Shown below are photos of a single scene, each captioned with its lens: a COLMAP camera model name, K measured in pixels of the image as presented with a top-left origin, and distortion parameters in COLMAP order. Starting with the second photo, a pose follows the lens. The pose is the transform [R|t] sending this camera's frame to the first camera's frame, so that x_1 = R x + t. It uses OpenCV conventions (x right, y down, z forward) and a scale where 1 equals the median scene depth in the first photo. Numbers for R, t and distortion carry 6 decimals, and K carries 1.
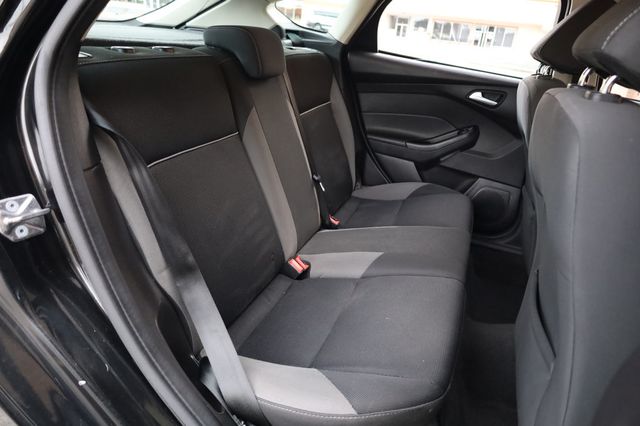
lens RADIAL K [[444.2, 0, 320.0], [0, 444.2, 213.0], [0, 0, 1]] dist [0.000696, 0.002403]
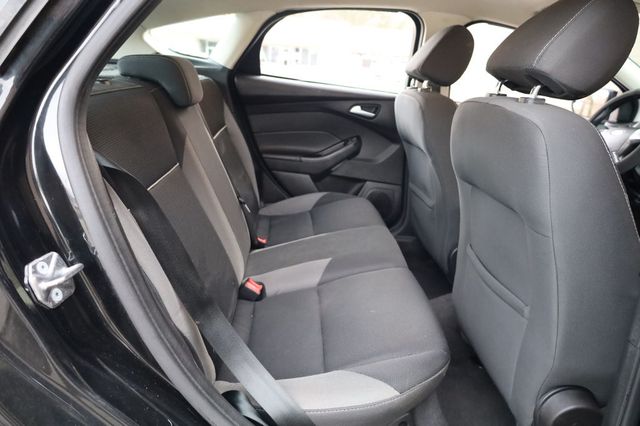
lens RADIAL K [[444.2, 0, 320.0], [0, 444.2, 213.0], [0, 0, 1]] dist [0.000696, 0.002403]
pose [[0.919459, -0.154888, 0.361393, -0.174274], [0.170820, 0.985225, -0.012347, -0.006422], [-0.354141, 0.073086, 0.932332, -0.001131]]
